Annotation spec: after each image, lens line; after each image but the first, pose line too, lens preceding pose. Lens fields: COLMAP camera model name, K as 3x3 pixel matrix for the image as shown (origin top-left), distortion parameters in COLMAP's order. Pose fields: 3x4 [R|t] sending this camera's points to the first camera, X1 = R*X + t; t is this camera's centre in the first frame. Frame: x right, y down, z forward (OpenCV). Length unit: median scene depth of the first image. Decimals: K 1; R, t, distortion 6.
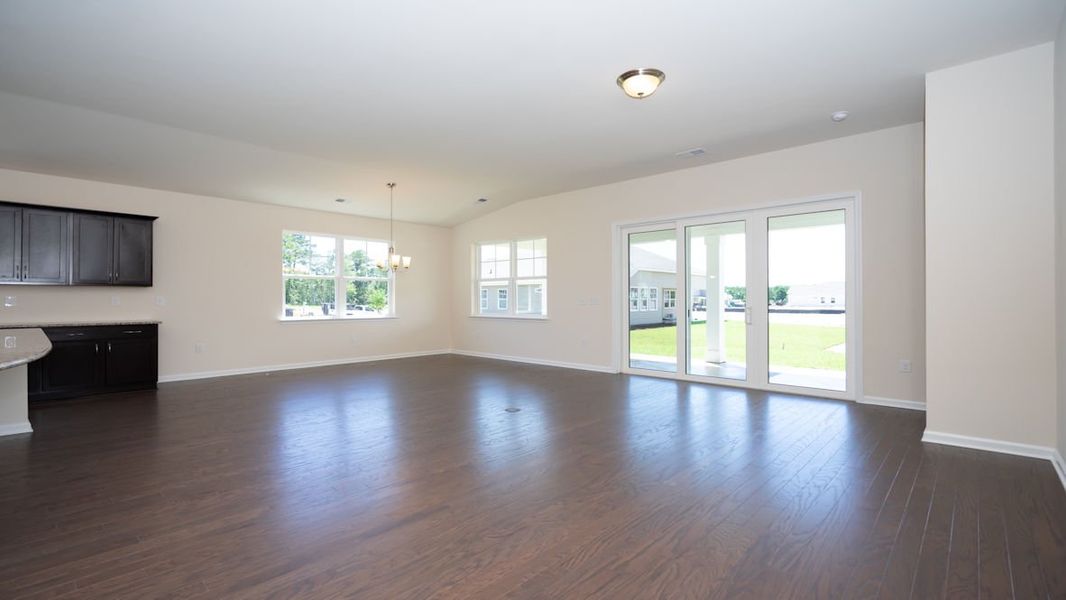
lens RADIAL K [[479.3, 0, 533.0], [0, 479.3, 300.0], [0, 0, 1]] dist [-0.000869, -0.000298]
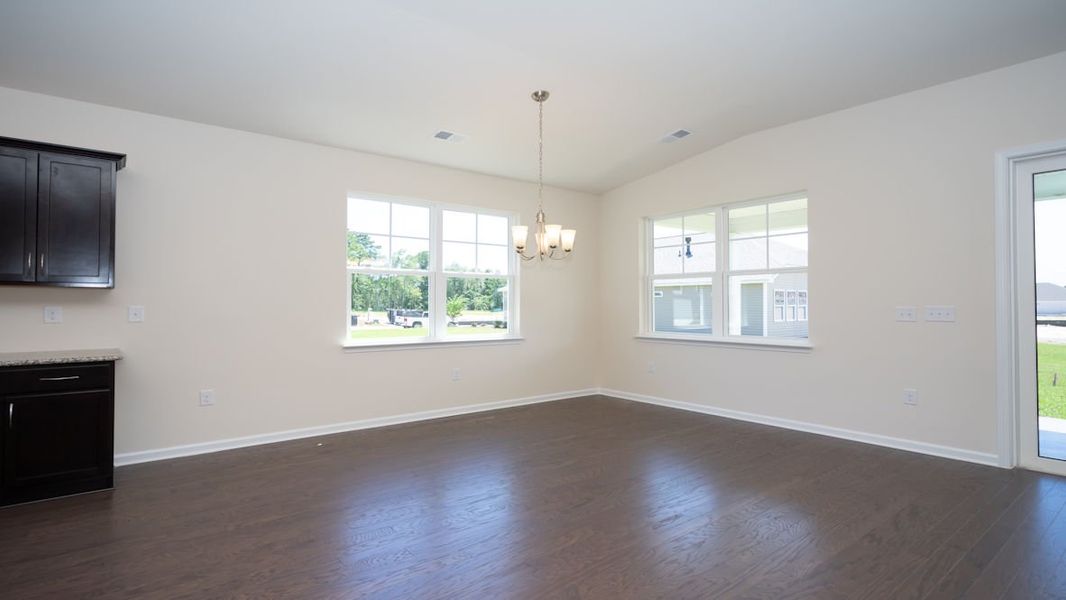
lens RADIAL K [[526.8, 0, 533.0], [0, 526.8, 300.0], [0, 0, 1]] dist [-0.000359, 0.000156]
pose [[0.990025, -0.000213, -0.140895, -0.178519], [-0.001203, 0.999950, -0.009968, -0.006200], [0.140890, 0.010038, 0.989974, 0.341058]]
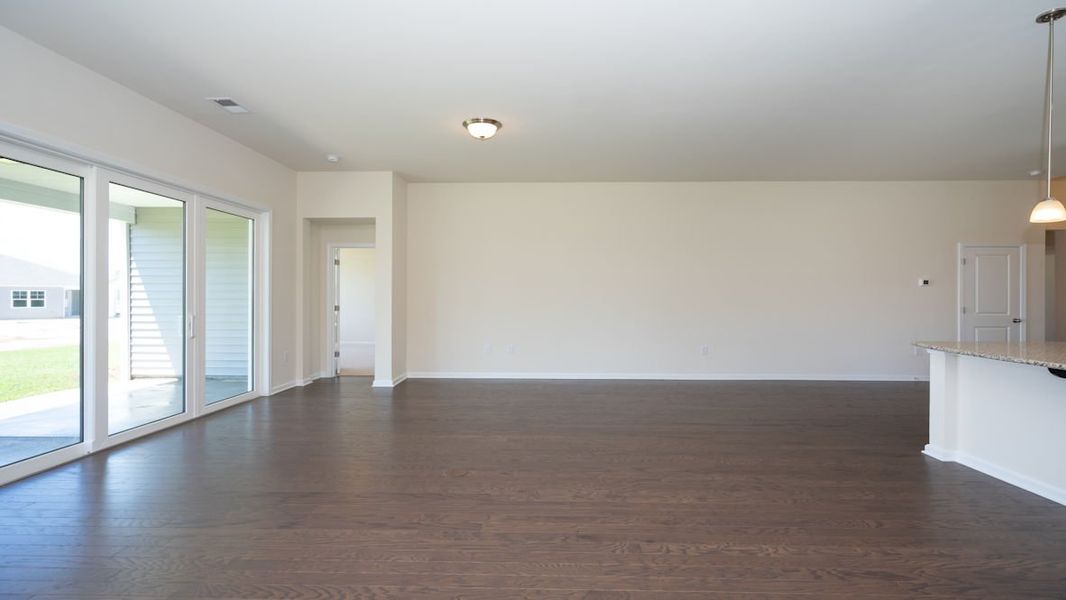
lens RADIAL K [[479.3, 0, 533.0], [0, 479.3, 300.0], [0, 0, 1]] dist [-0.000869, -0.000298]
pose [[-0.671258, -0.004457, 0.741210, -0.331588], [0.002490, 0.999963, 0.008268, -0.009494], [-0.741220, 0.007396, -0.671222, 0.740856]]
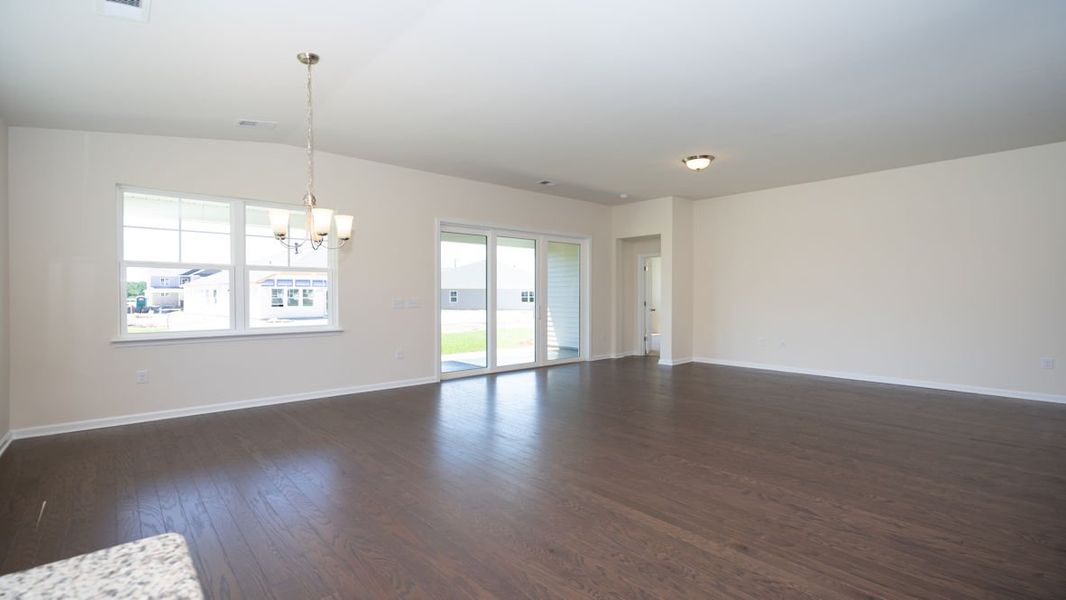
lens RADIAL K [[479.3, 0, 533.0], [0, 479.3, 300.0], [0, 0, 1]] dist [-0.000869, -0.000298]
pose [[0.086356, -0.009042, 0.996223, -0.588036], [0.005257, 0.999949, 0.008620, -0.008190], [-0.996250, 0.004493, 0.086399, 0.599996]]
